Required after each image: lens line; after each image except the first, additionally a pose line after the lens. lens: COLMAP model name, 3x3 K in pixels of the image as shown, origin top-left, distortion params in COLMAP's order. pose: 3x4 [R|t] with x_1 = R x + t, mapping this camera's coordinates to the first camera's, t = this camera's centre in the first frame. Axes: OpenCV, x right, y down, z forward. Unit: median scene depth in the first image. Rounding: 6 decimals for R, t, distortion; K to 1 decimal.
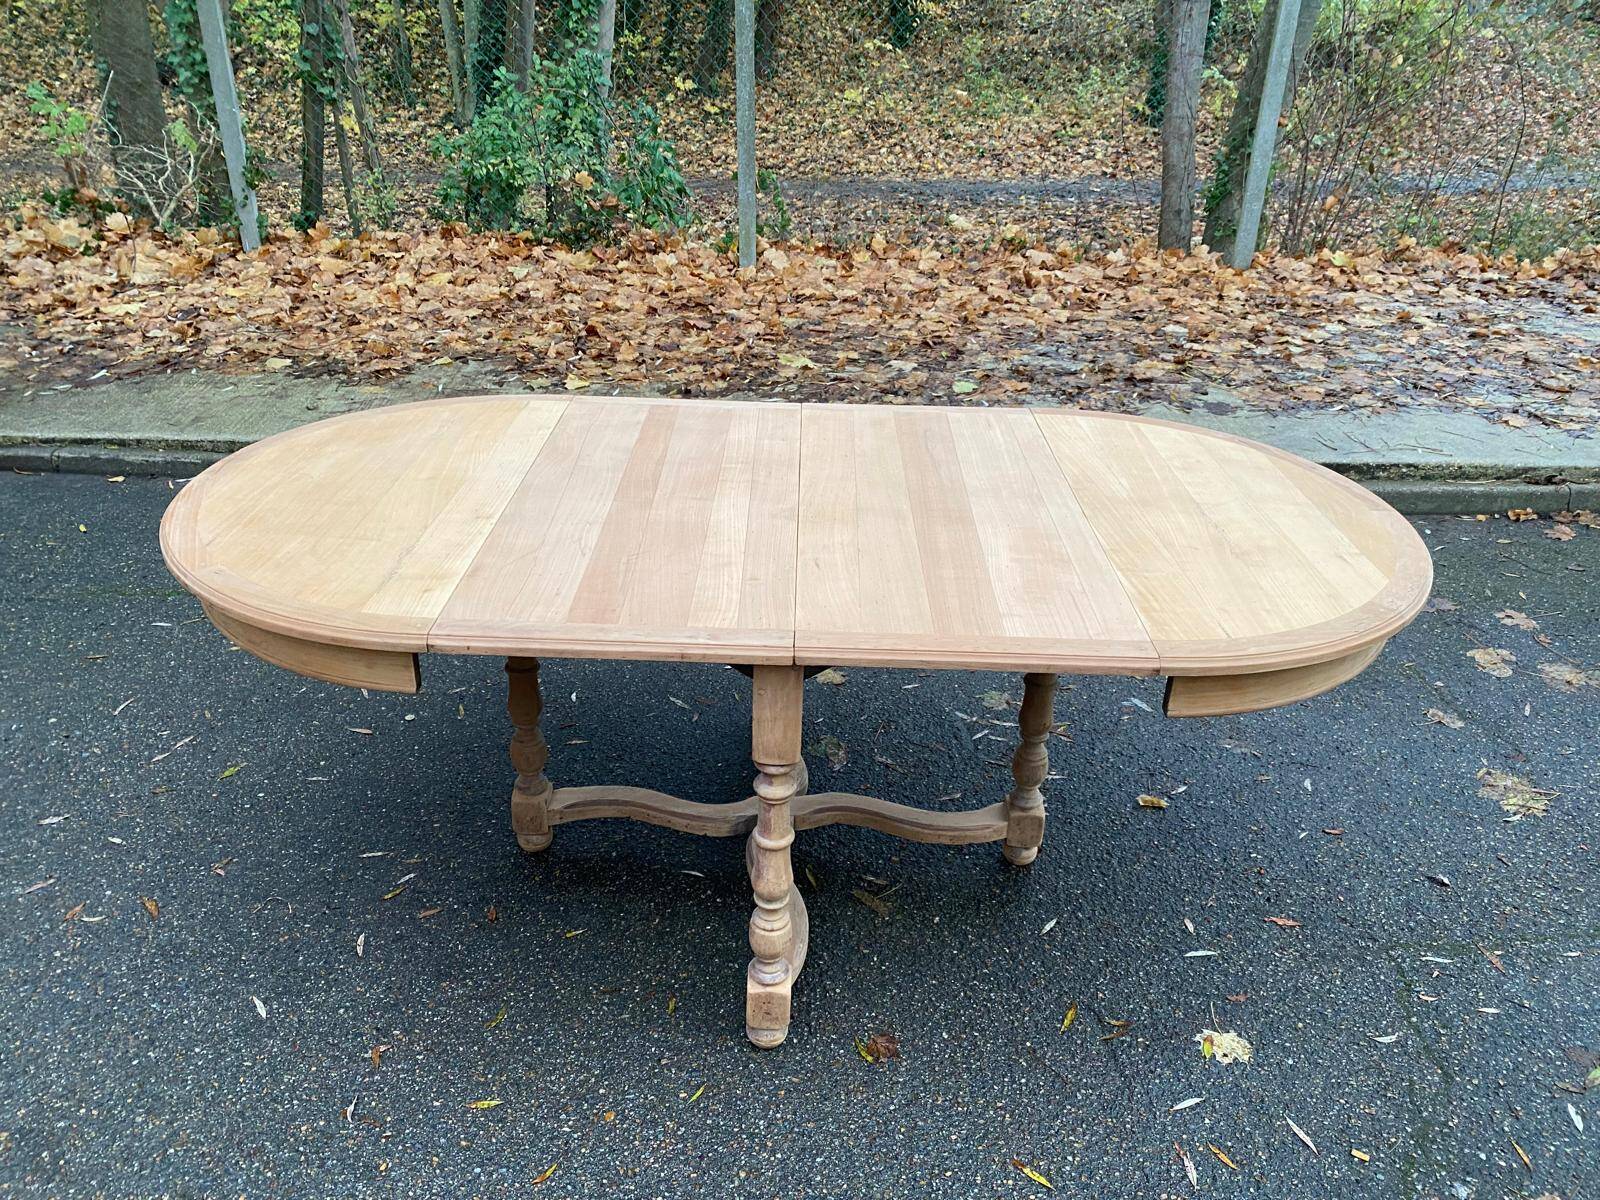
lens RADIAL K [[1219.3, 0, 793.5], [0, 1219.3, 598.2], [0, 0, 1]] dist [0.018495, -0.015357]
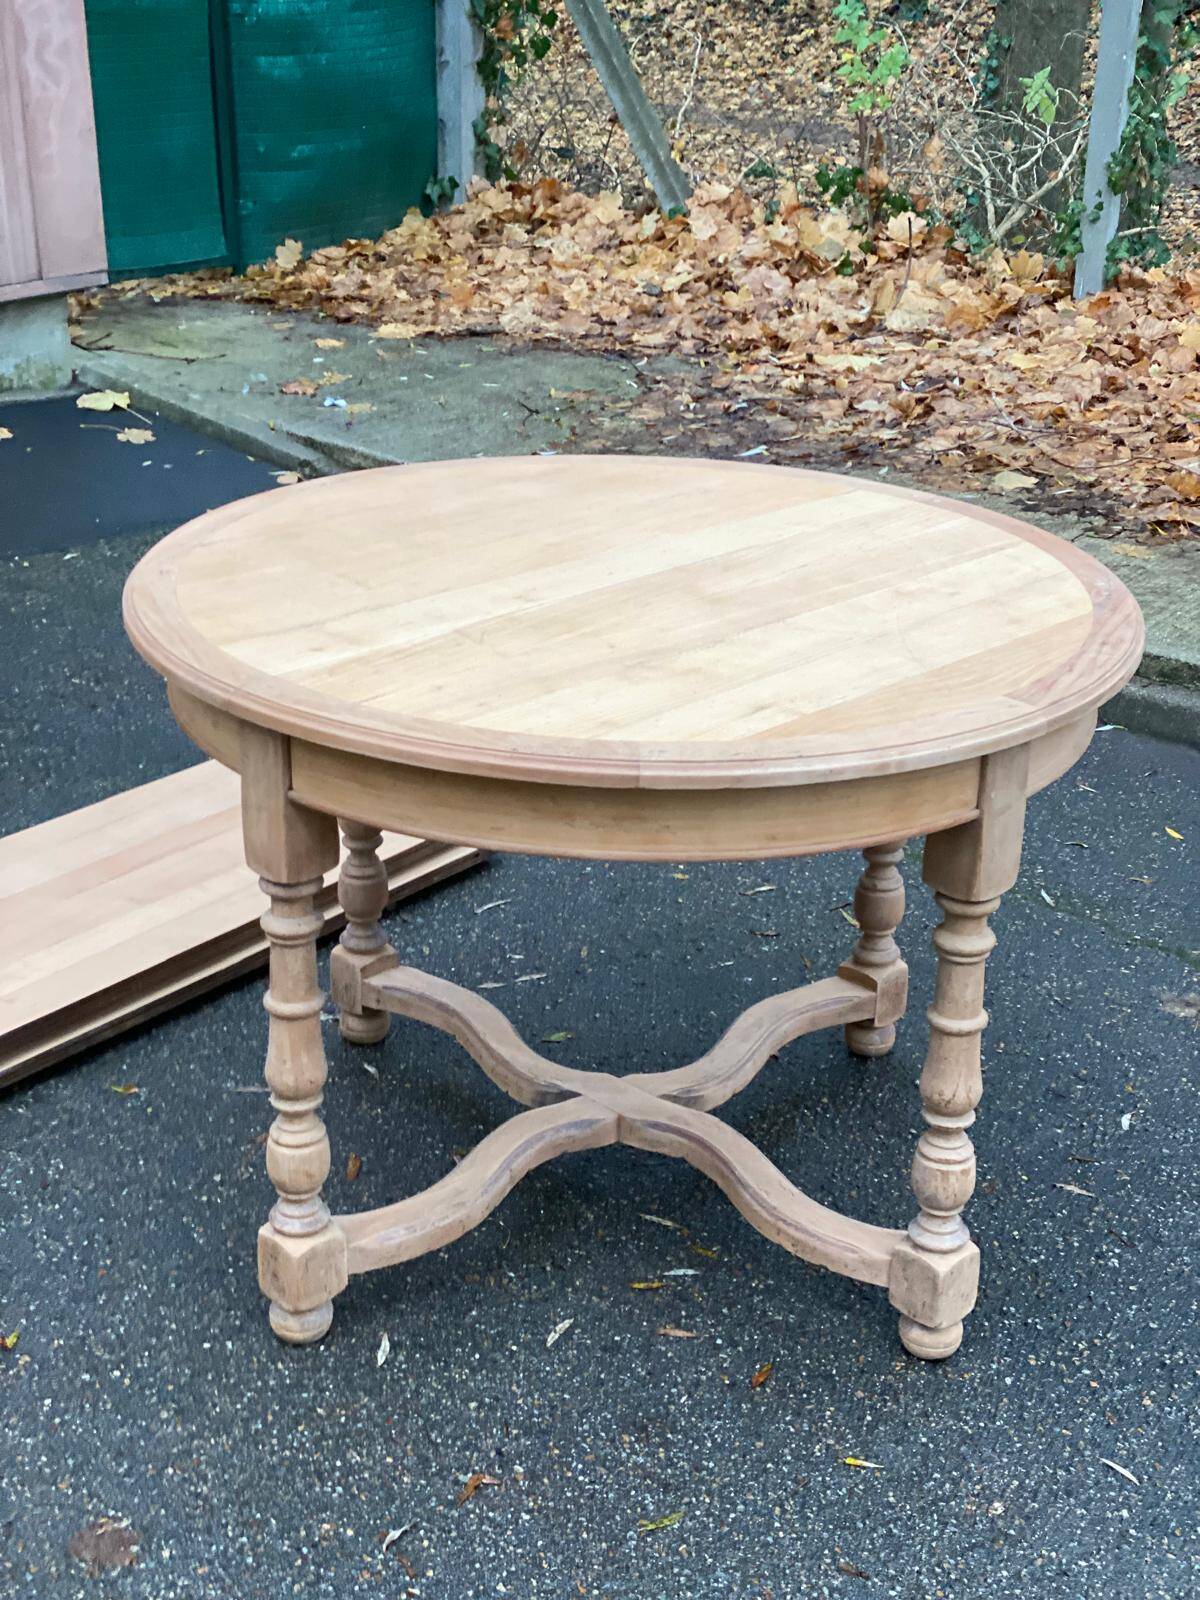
lens RADIAL K [[2362.0, 0, 621.1], [0, 2362.0, 836.1], [0, 0, 1]] dist [0.165343, -0.162699]
pose [[0.774164, 0.252505, -0.580441, 0.117564], [-0.298944, 0.954131, 0.016351, 0.005719], [0.557945, 0.160861, 0.814138, -0.000562]]
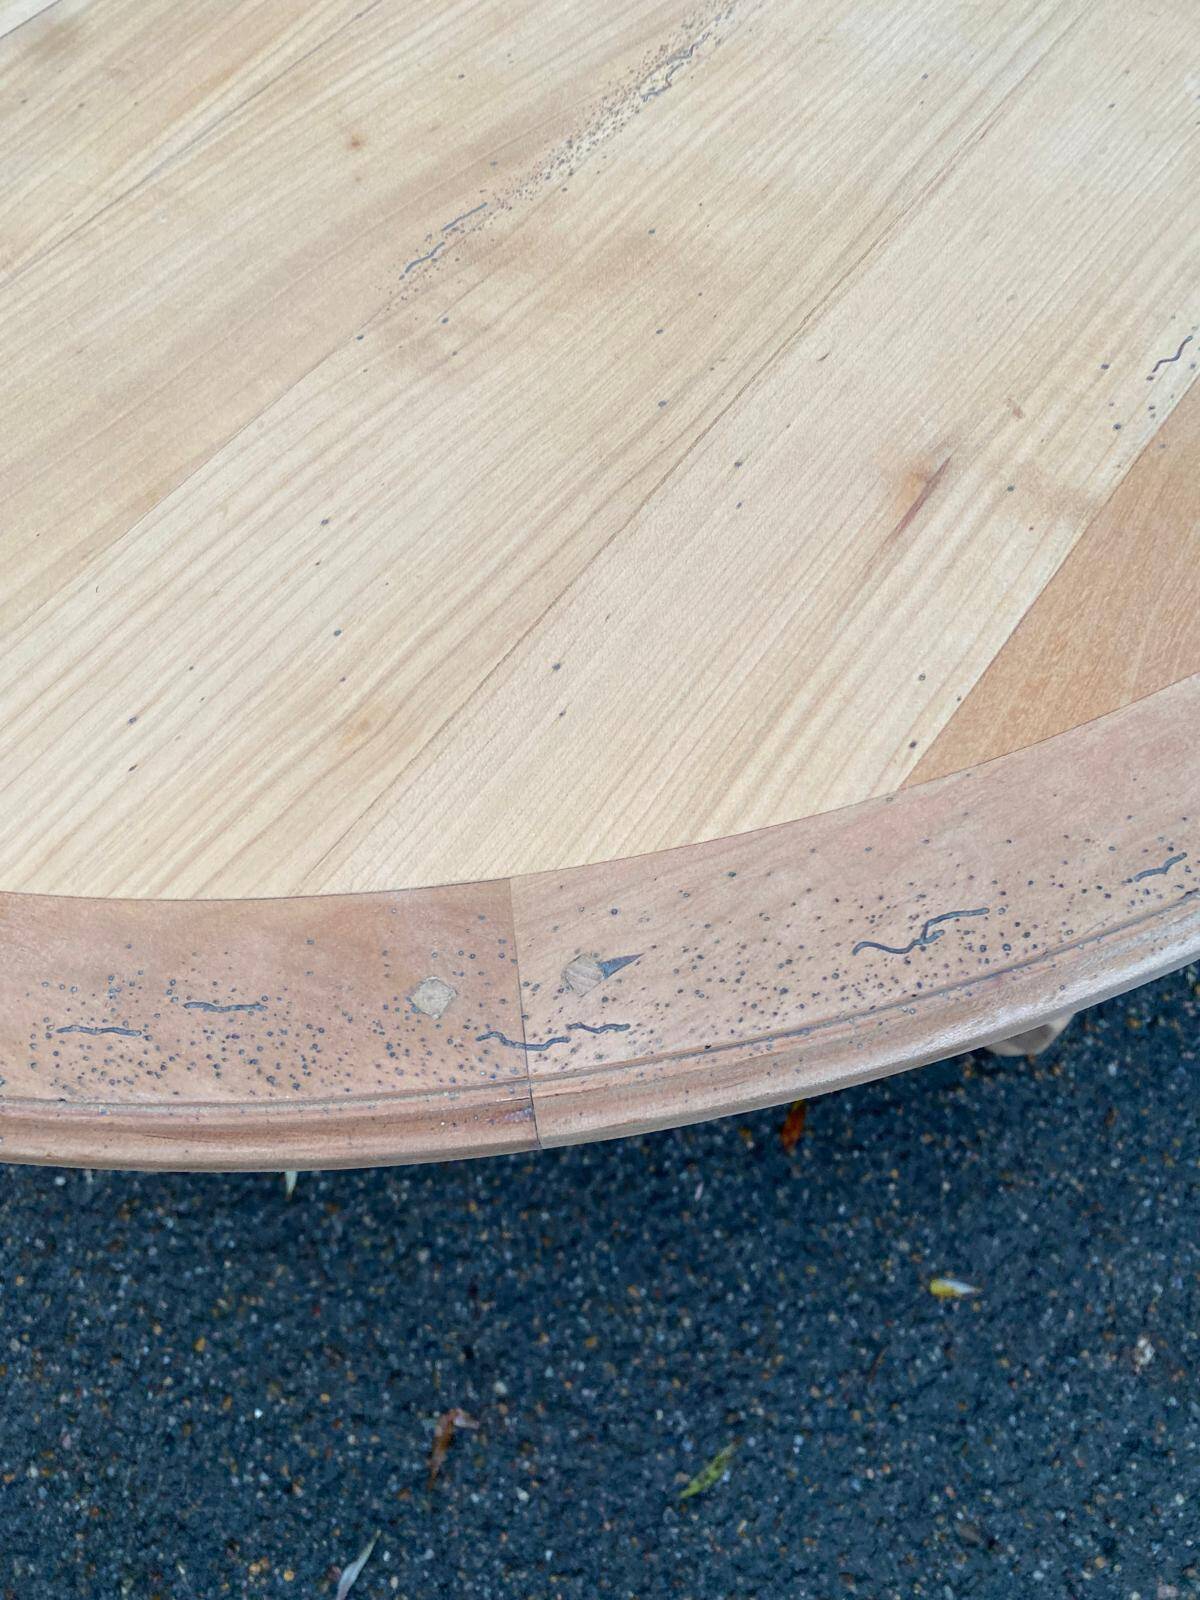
lens RADIAL K [[1235.8, 0, 600.0], [0, 1235.8, 800.0], [0, 0, 1]] dist [0.004172, -0.003481]
pose [[0.844785, 0.444673, -0.297665, -0.089646], [-0.185045, 0.764718, 0.617223, -0.036497], [0.502093, -0.466340, 0.728307, 0.277513]]
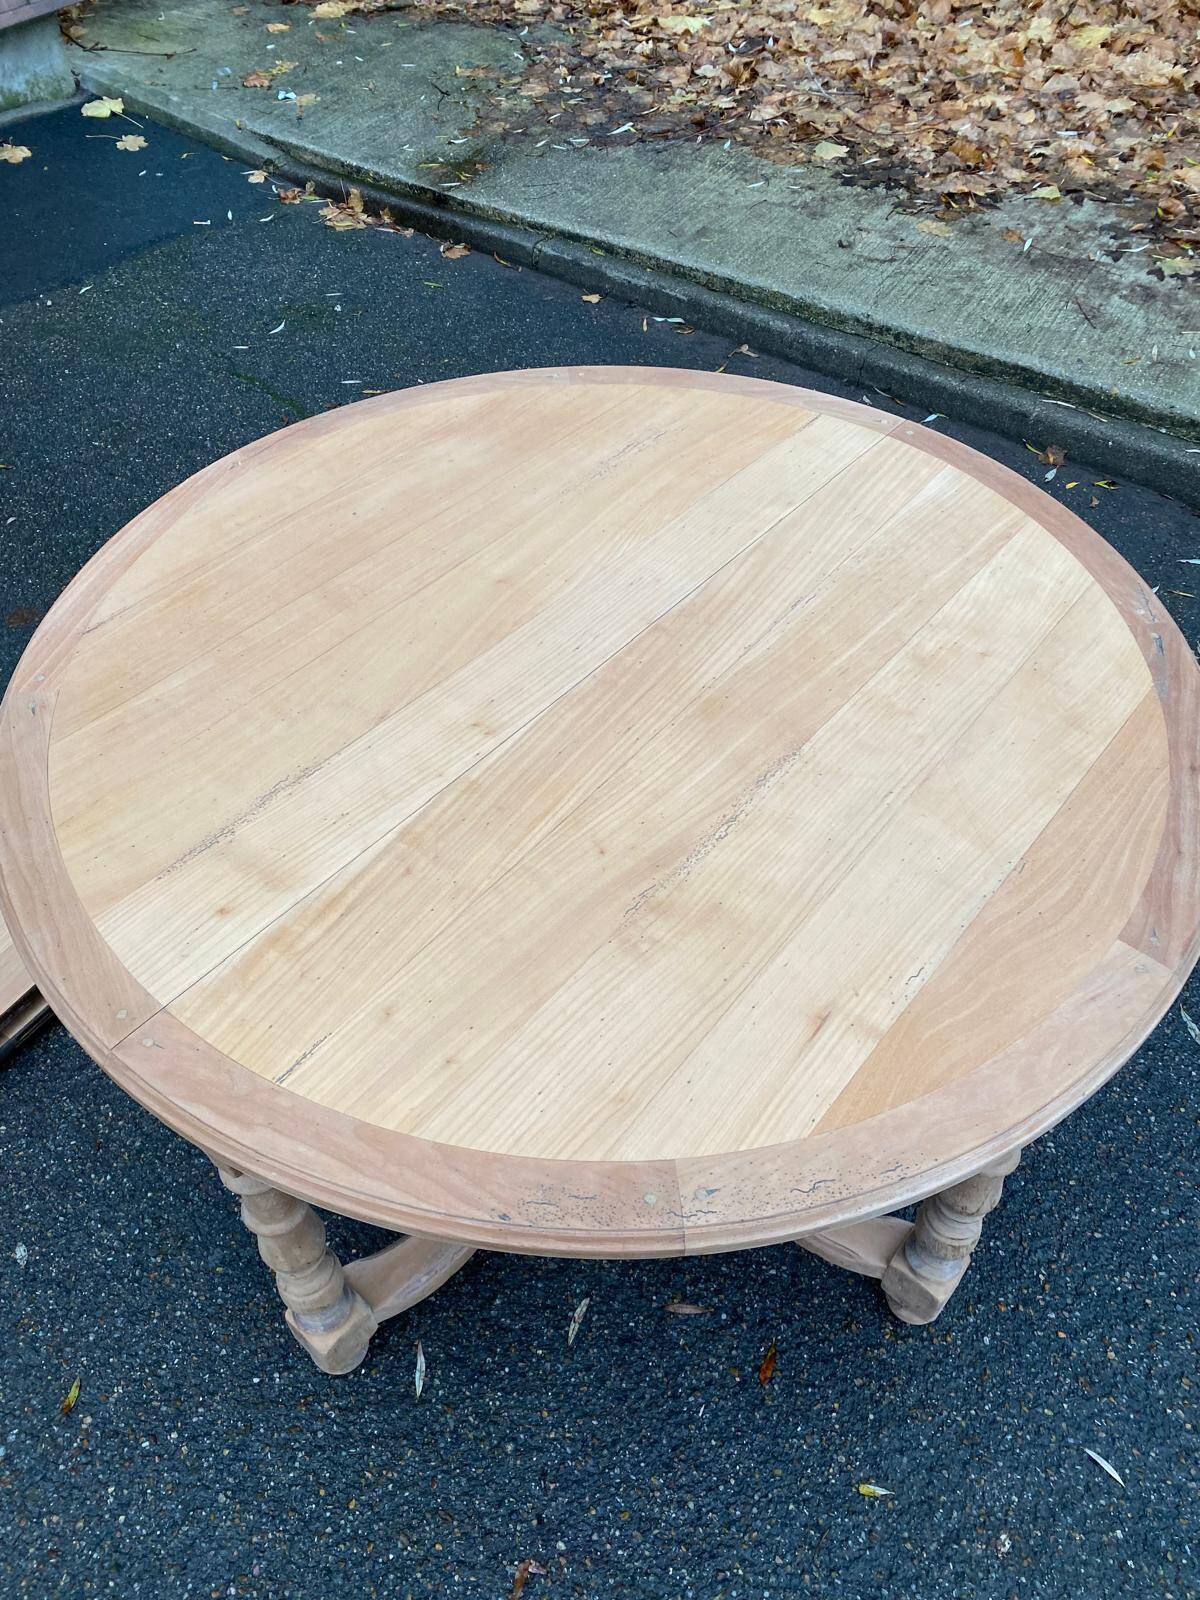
lens RADIAL K [[1215.7, 0, 599.4], [0, 1215.7, 789.7], [0, 0, 1]] dist [0.034109, -0.037661]
pose [[0.823237, 0.403037, -0.399803, -0.073671], [-0.241331, 0.885905, 0.396145, -0.095577], [0.513849, -0.229636, 0.826575, 0.197845]]
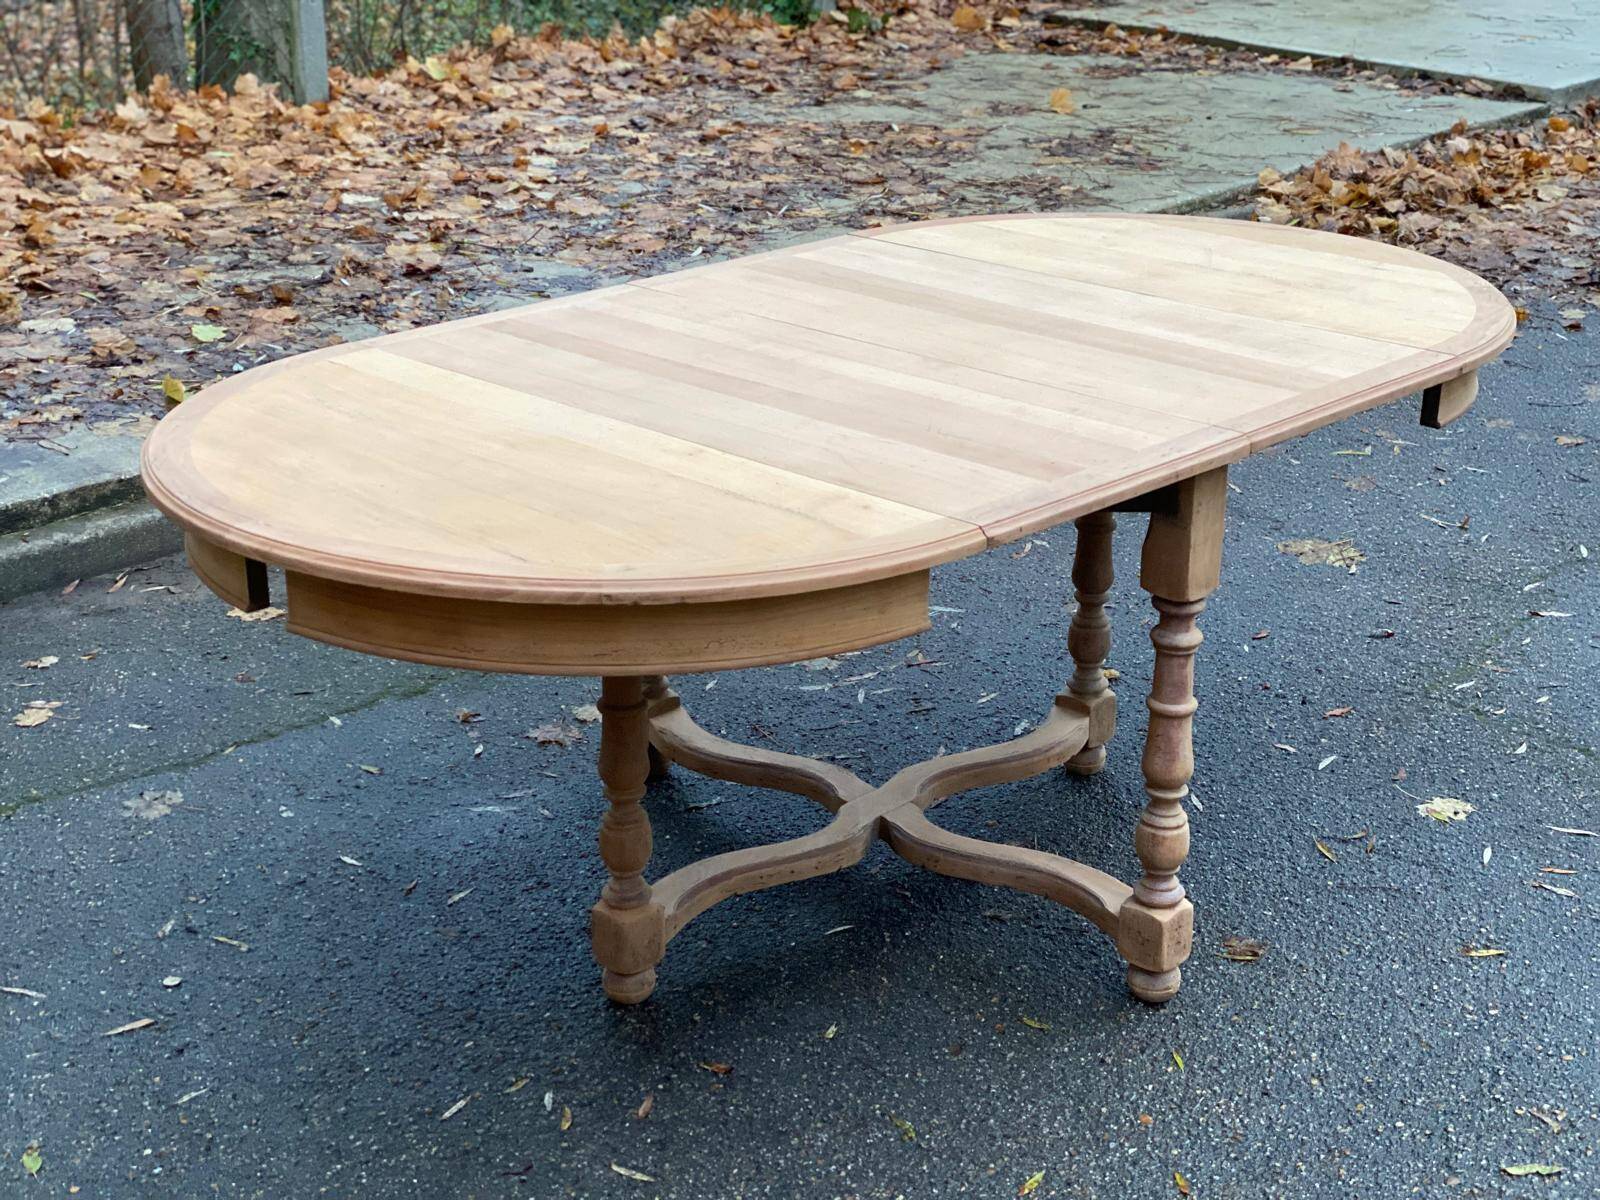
lens RADIAL K [[2349.3, 0, 822.2], [0, 2349.3, 599.8], [0, 0, 1]] dist [0.220999, -0.559556]
pose [[0.677344, -0.280811, 0.679963, -0.401754], [0.335680, 0.940428, 0.053990, -0.012015], [-0.654617, 0.191680, 0.731256, -0.009544]]
